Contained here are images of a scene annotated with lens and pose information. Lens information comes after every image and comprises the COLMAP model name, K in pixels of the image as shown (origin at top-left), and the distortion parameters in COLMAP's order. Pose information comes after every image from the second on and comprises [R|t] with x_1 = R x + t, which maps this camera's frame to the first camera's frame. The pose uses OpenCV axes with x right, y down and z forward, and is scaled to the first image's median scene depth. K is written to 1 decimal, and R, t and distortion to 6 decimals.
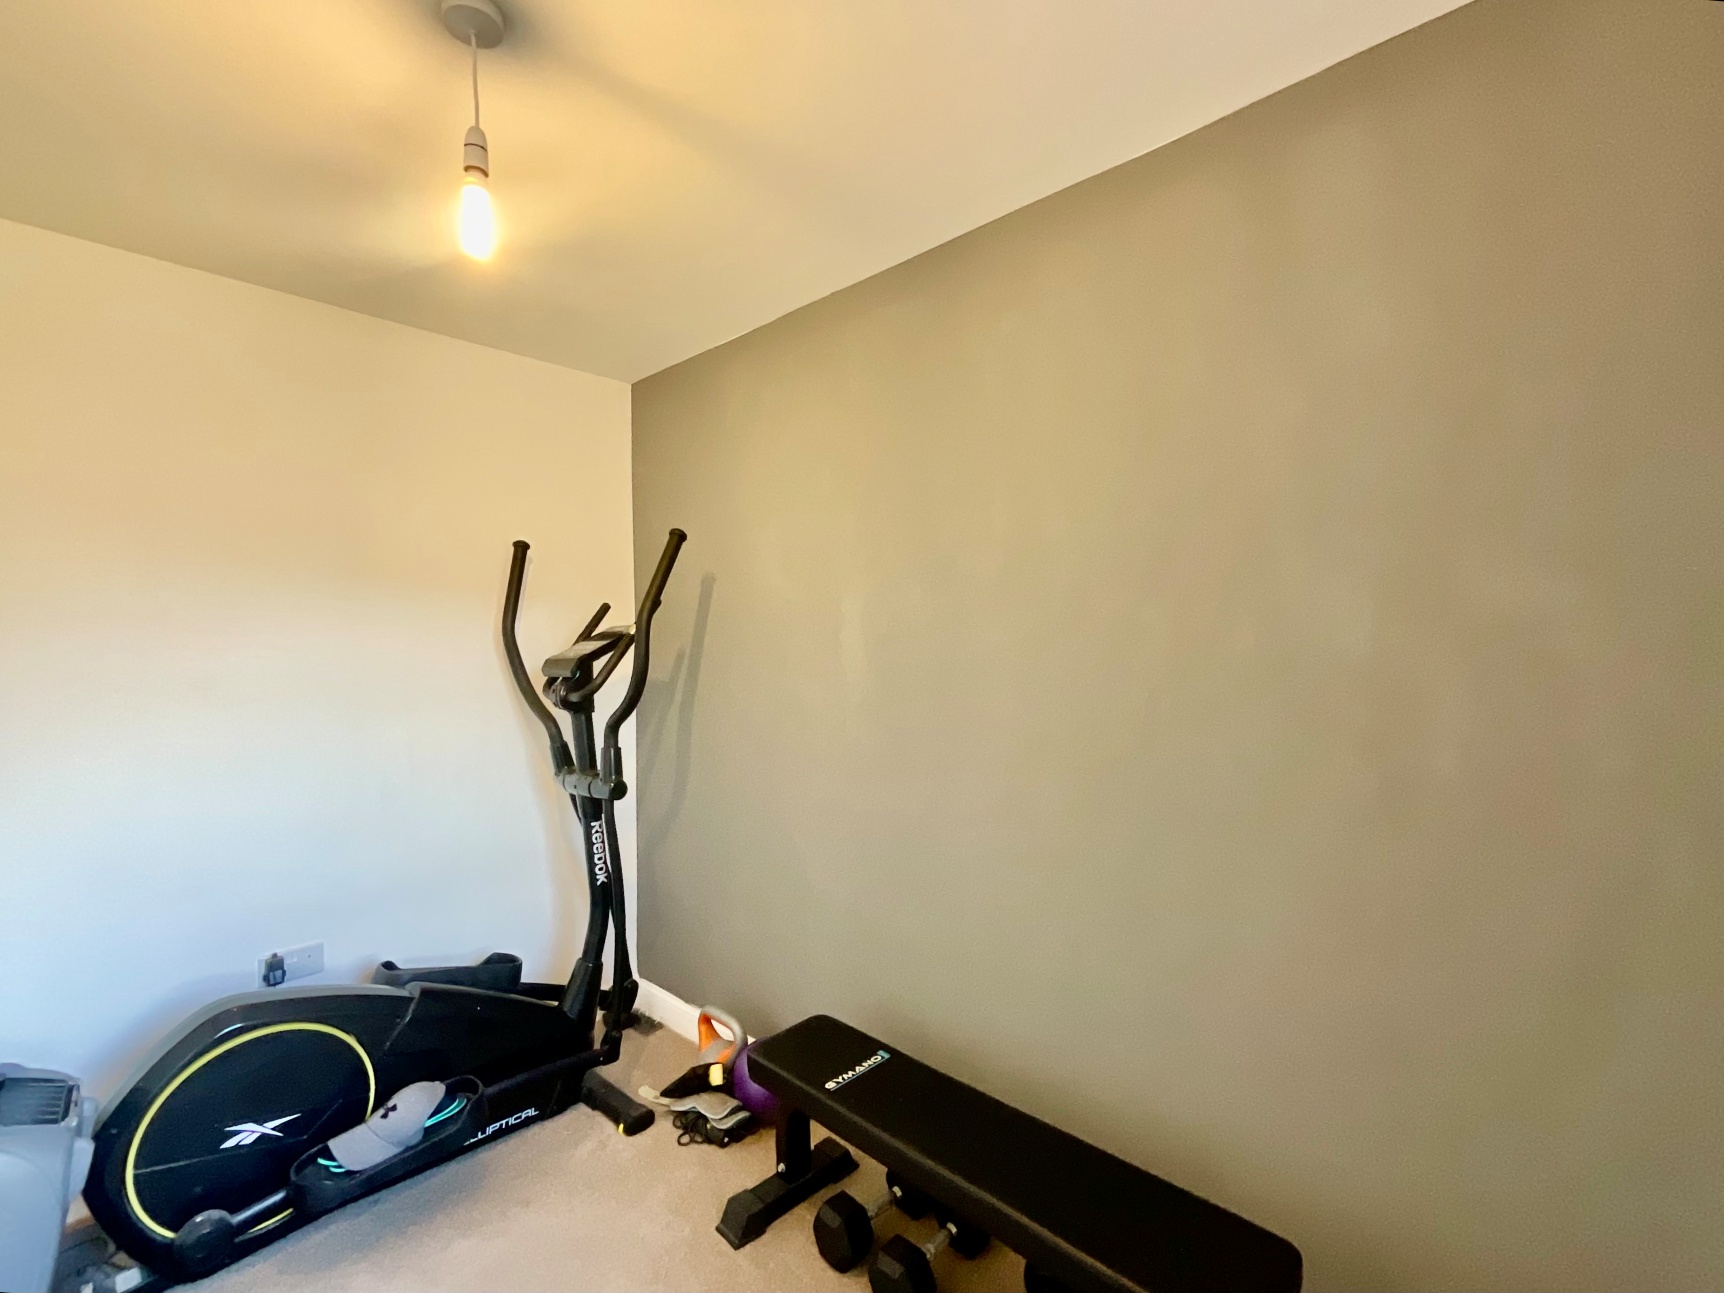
lens RADIAL K [[699.2, 0, 857.6], [0, 699.2, 651.6], [0, 0, 1]] dist [-0.014634, 0.012092]
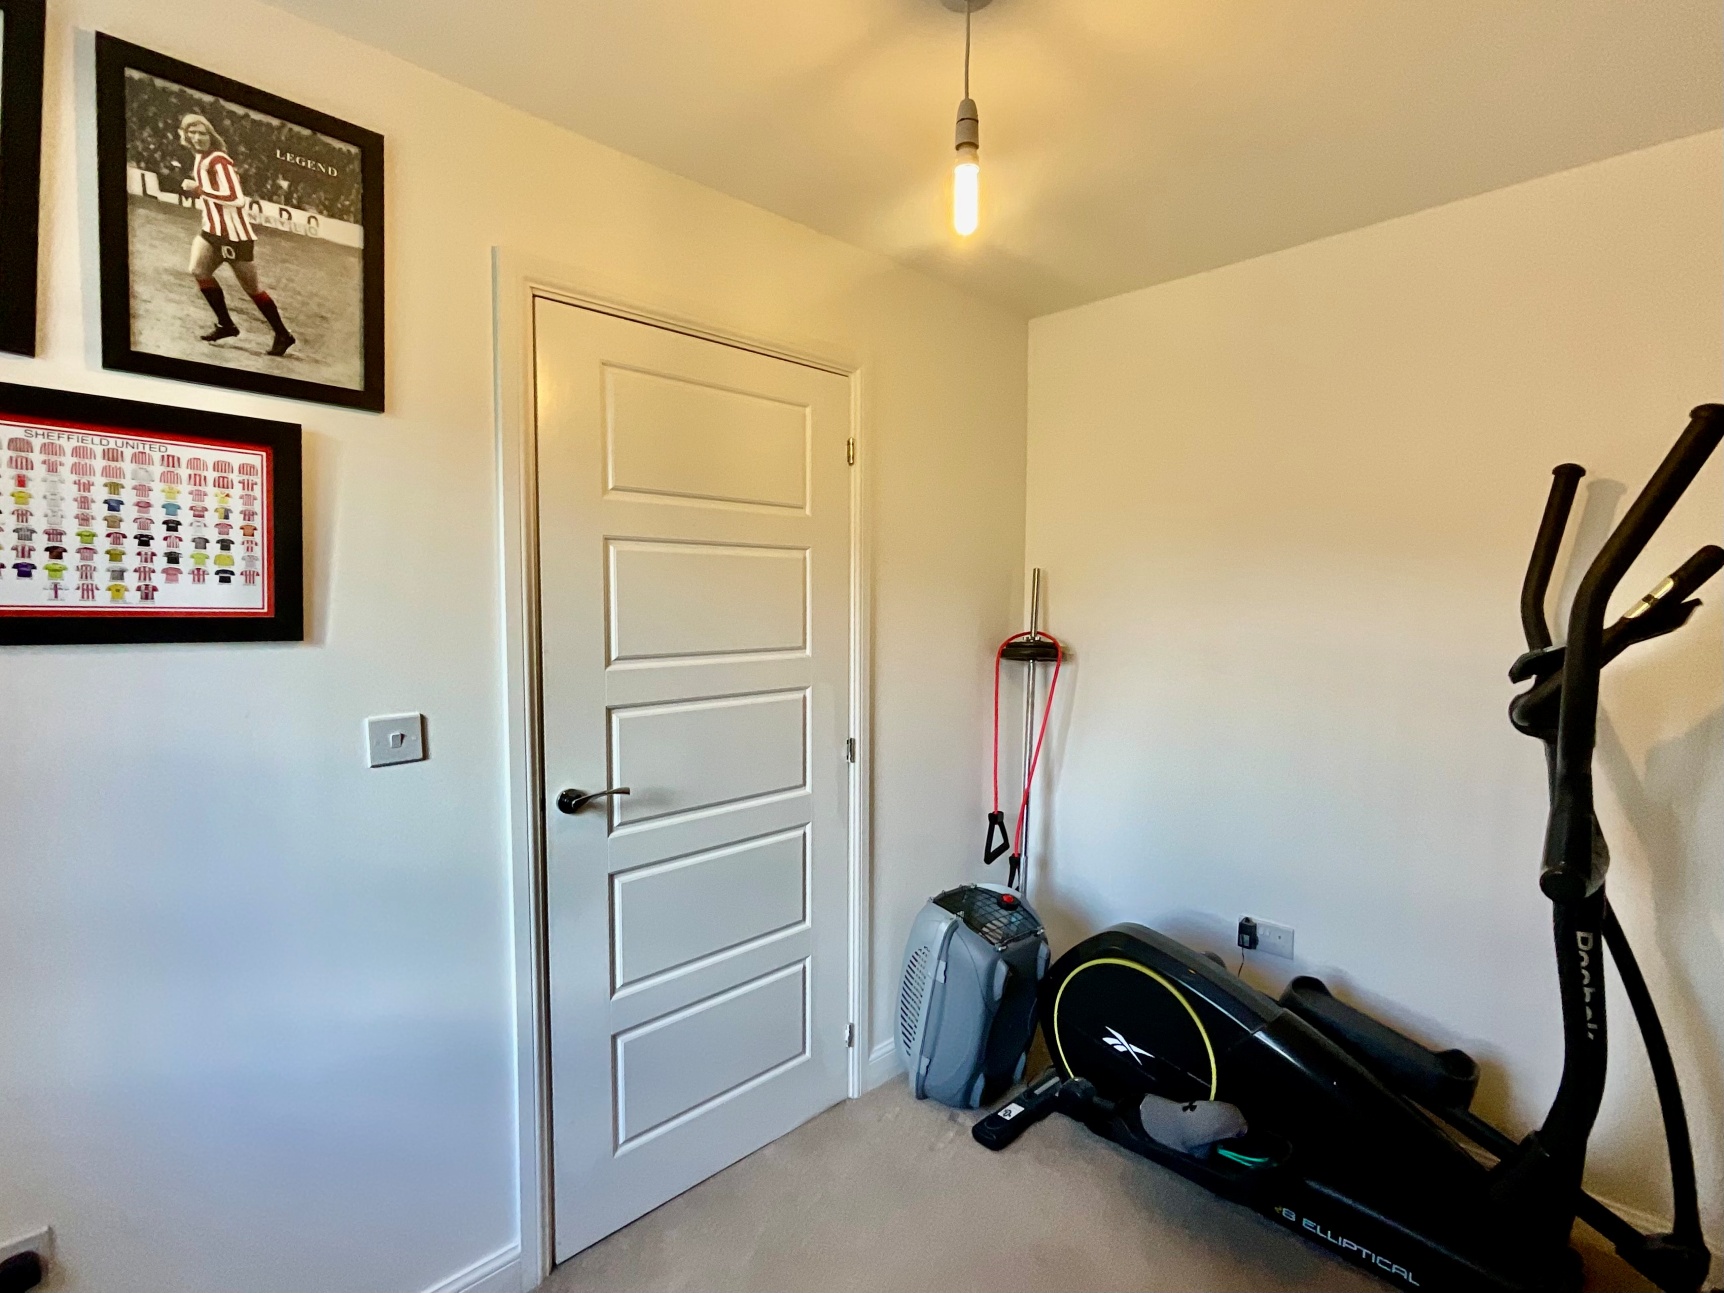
lens RADIAL K [[699.2, 0, 857.6], [0, 699.2, 651.6], [0, 0, 1]] dist [-0.014634, 0.012092]
pose [[0.036719, 0.022078, -0.999082, 0.277945], [0.009915, 0.999699, 0.022457, -0.006537], [0.999276, -0.010730, 0.036489, 0.517549]]
